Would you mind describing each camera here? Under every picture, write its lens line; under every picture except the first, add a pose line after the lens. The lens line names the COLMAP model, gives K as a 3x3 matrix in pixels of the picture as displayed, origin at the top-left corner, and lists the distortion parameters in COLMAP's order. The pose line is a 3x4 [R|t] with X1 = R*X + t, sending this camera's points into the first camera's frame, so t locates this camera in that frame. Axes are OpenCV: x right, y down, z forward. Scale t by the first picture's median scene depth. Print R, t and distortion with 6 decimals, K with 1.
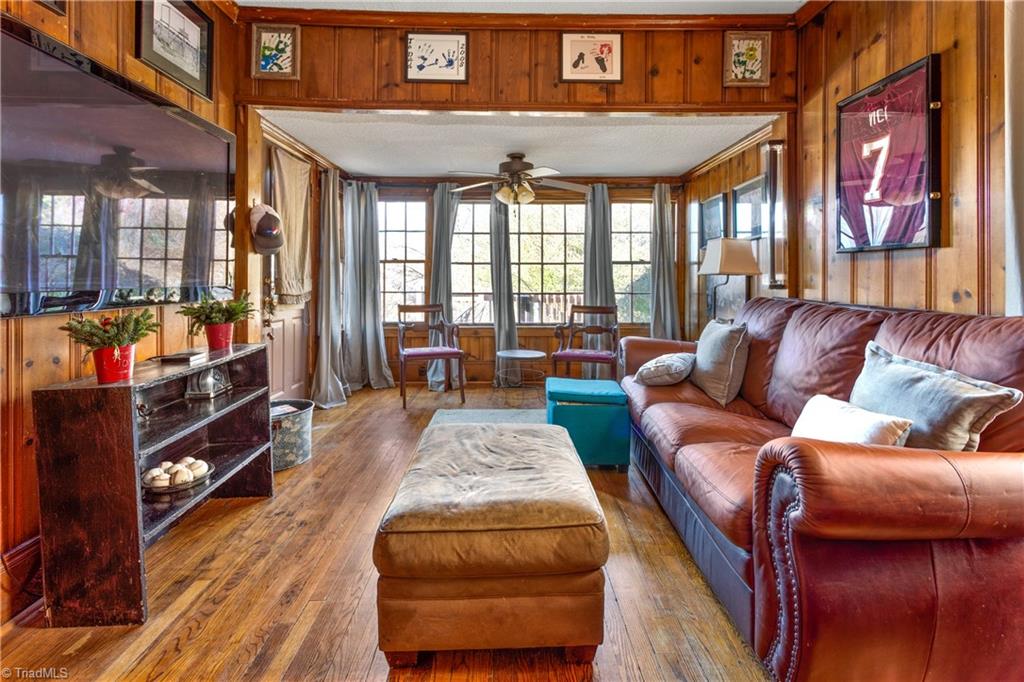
lens RADIAL K [[503.4, 0, 515.0], [0, 503.4, 274.5], [0, 0, 1]] dist [0.001102, 0.001522]
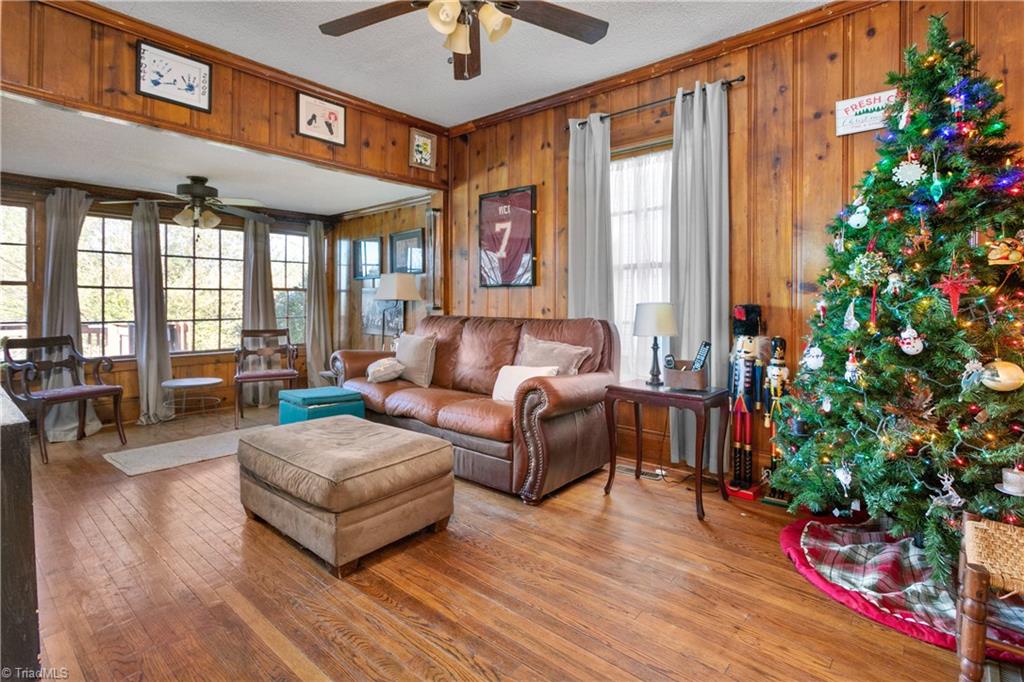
lens RADIAL K [[503.4, 0, 502.2], [0, 503.4, 298.0], [0, 0, 1]] dist [0.001102, 0.001522]
pose [[0.668334, 0.004512, 0.743848, -0.455929], [0.000188, 0.999981, -0.006235, 0.003163], [-0.743861, 0.004307, 0.668320, -0.126931]]
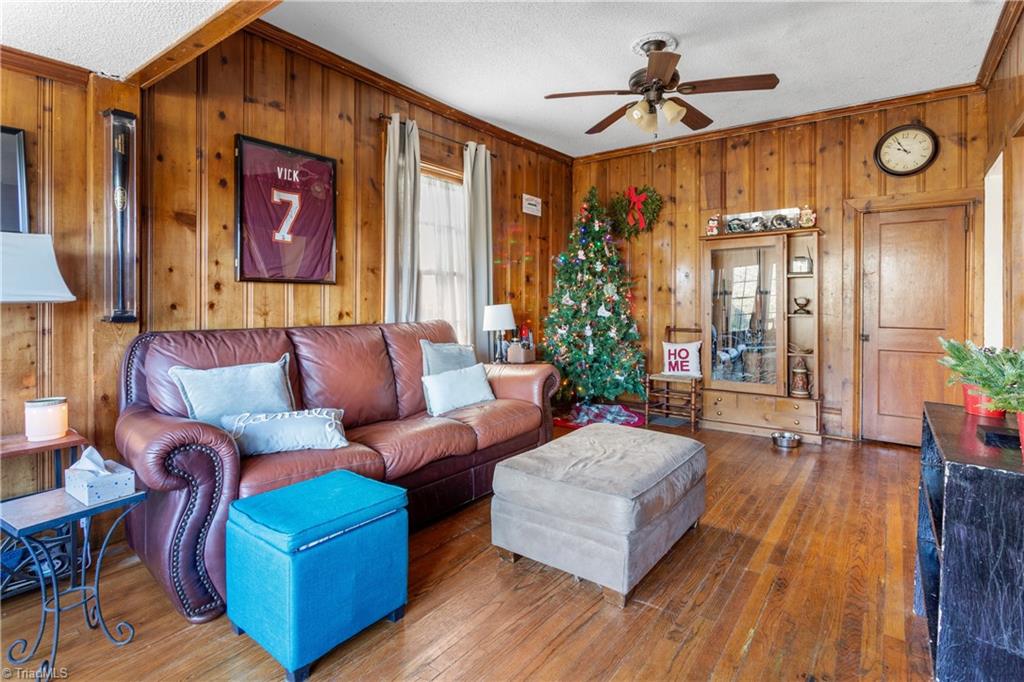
lens RADIAL K [[503.4, 0, 527.2], [0, 503.4, 302.2], [0, 0, 1]] dist [0.001102, 0.001522]
pose [[-0.802484, 0.001923, 0.596671, -0.378652], [0.002612, 0.999997, 0.000290, 0.000666], [-0.596668, 0.001791, -0.802486, 1.276368]]
